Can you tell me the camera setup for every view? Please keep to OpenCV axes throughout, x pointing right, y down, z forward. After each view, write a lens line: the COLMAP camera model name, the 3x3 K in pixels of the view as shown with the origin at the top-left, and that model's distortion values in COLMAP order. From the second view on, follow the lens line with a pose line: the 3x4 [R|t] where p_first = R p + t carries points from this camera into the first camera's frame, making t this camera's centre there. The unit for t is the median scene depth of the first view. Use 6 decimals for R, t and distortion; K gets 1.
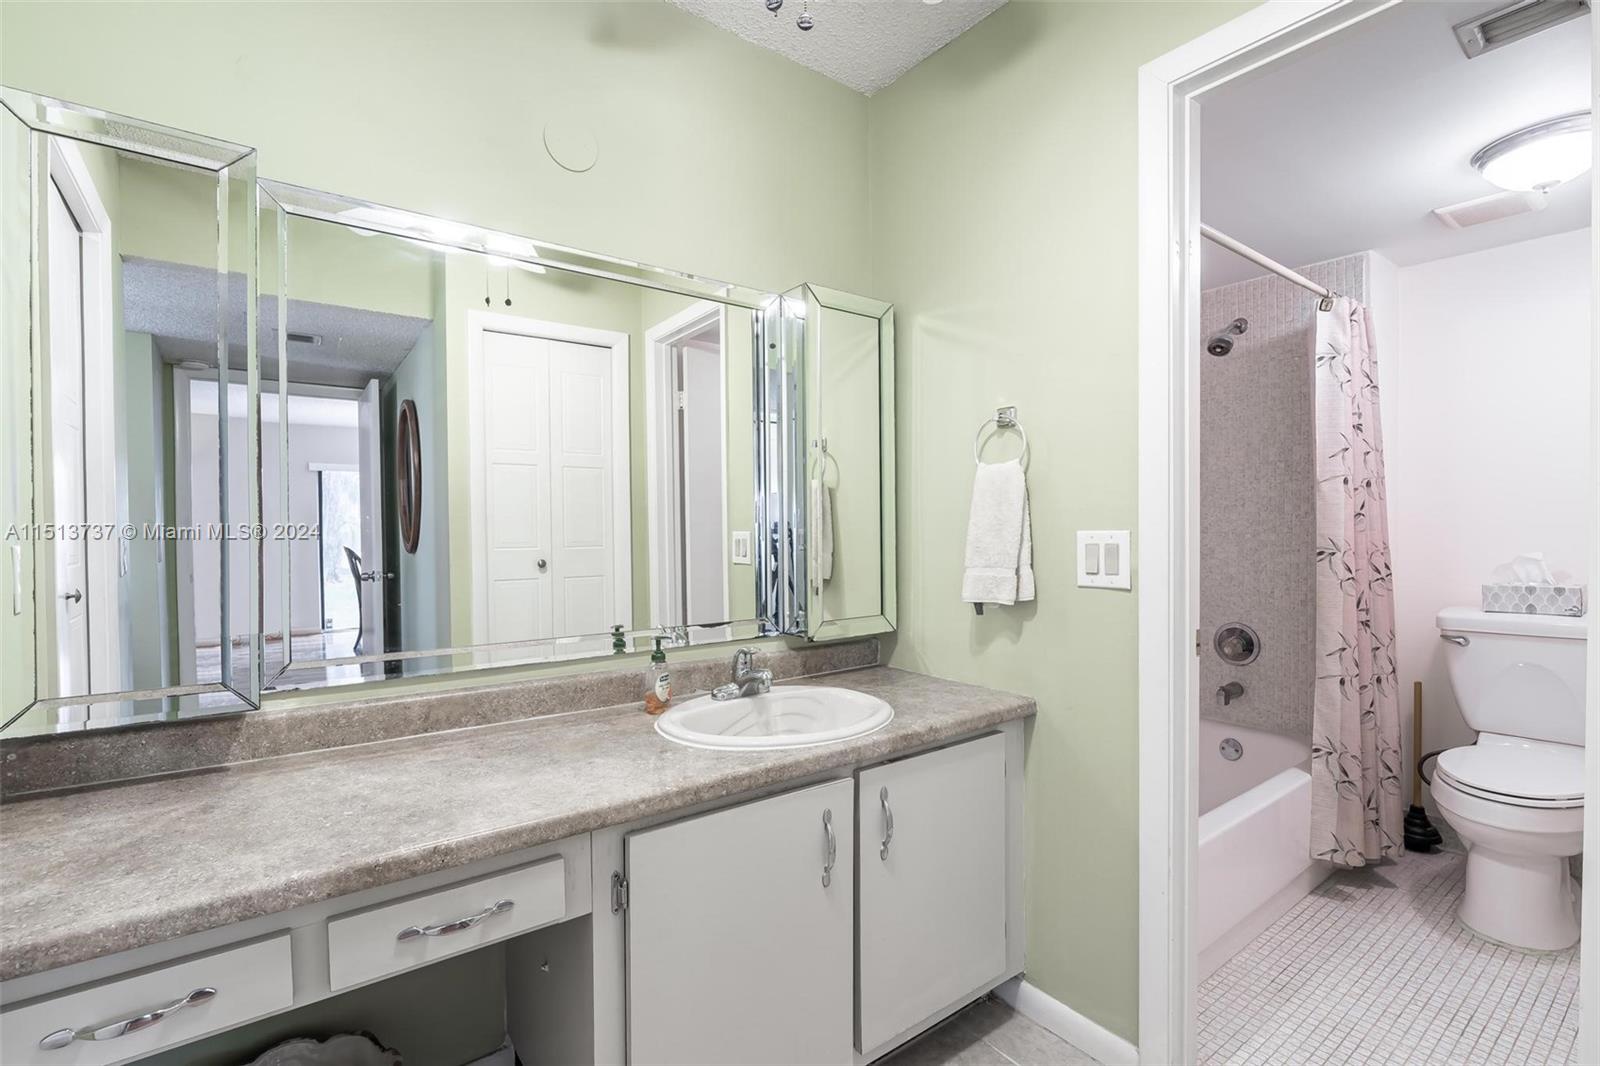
lens RADIAL K [[719.8, 0, 800.0], [0, 719.8, 534.9], [0, 0, 1]] dist [0.000599, -0.001717]
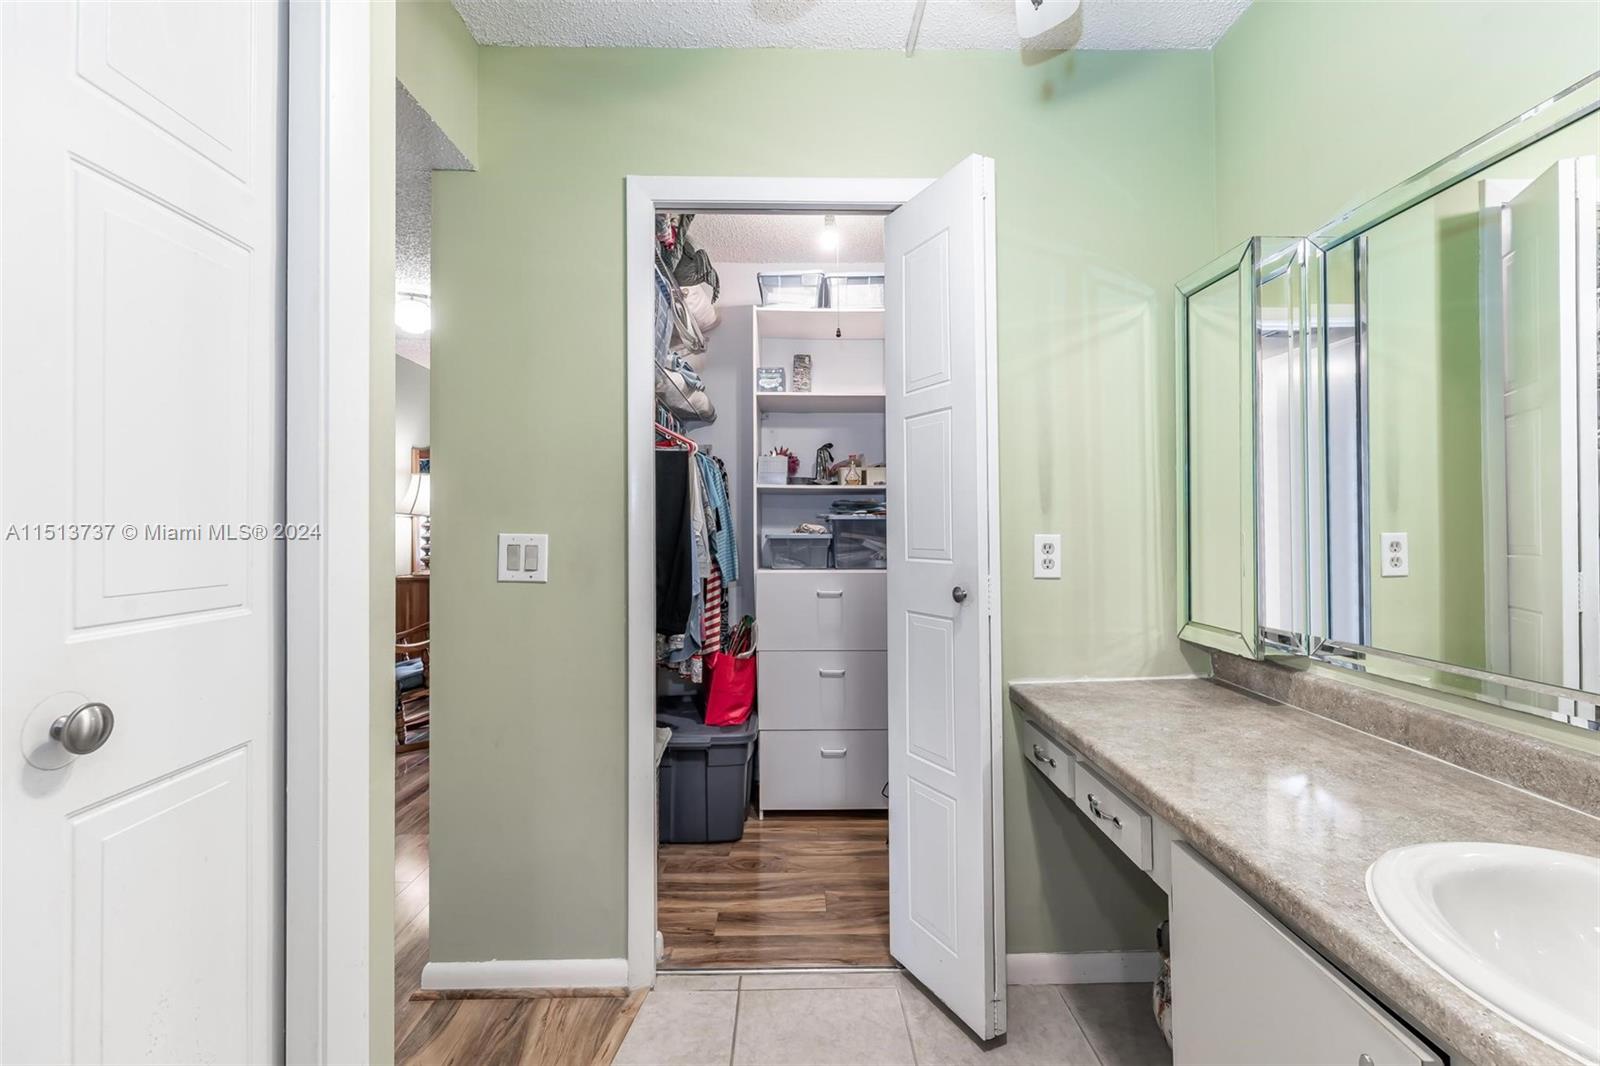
lens RADIAL K [[719.8, 0, 798.7], [0, 719.8, 525.6], [0, 0, 1]] dist [0.000599, -0.001717]
pose [[-0.582601, 0.008281, -0.812716, 0.648067], [0.002211, 0.999961, 0.008604, -0.012948], [0.812755, 0.003215, -0.582596, 0.881315]]
